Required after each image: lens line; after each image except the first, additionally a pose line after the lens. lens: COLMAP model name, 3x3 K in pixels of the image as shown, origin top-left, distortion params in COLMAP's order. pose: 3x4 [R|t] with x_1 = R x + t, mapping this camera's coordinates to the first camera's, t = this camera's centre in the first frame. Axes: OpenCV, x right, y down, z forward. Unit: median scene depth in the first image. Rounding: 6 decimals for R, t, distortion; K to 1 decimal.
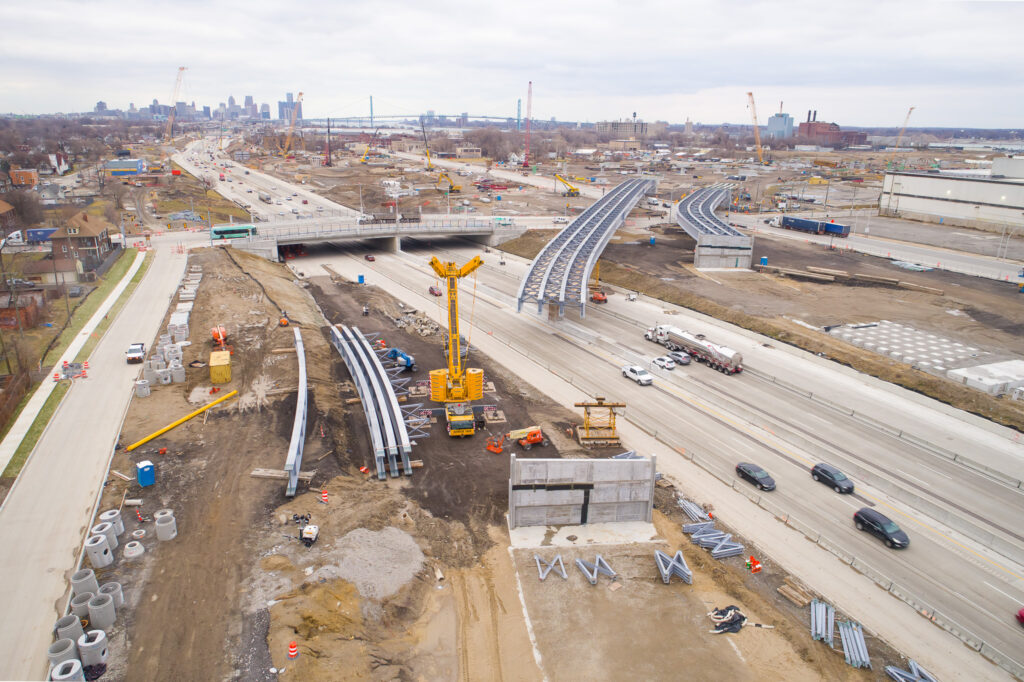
lens RADIAL K [[690.9, 0, 507.0], [0, 690.9, 334.7], [0, 0, 1]] dist [-0.002577, 0.004380]
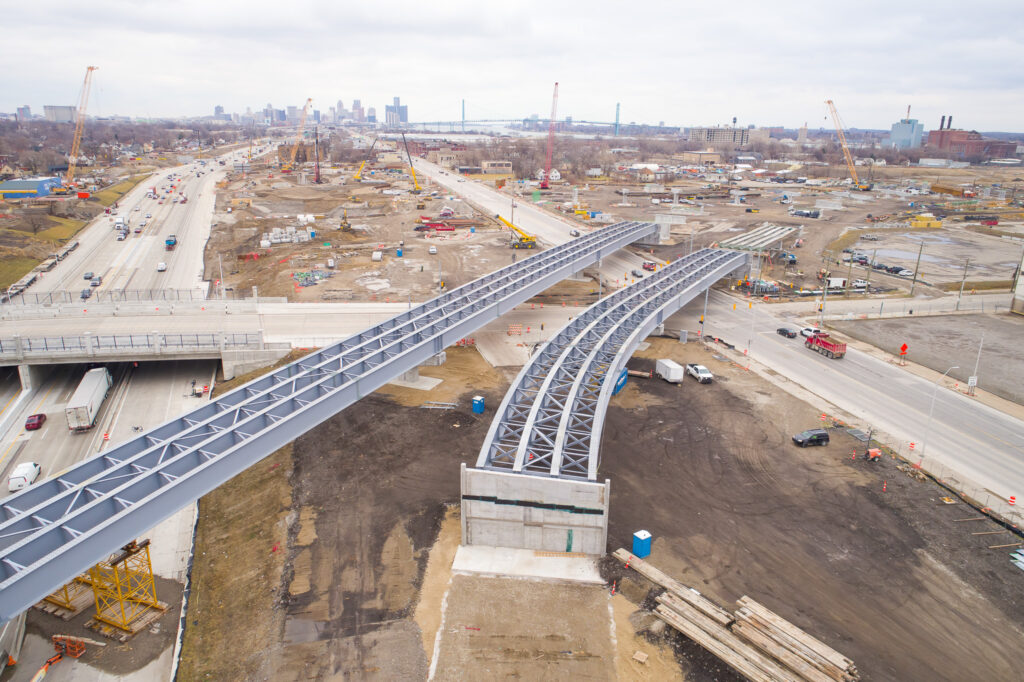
lens RADIAL K [[690.9, 0, 509.3], [0, 690.9, 341.3], [0, 0, 1]] dist [-0.002577, 0.004380]
pose [[0.988191, 0.048250, -0.145429, 0.054757], [-0.047646, 0.998835, 0.007639, -0.033817], [0.145628, -0.000620, 0.989339, 0.096198]]
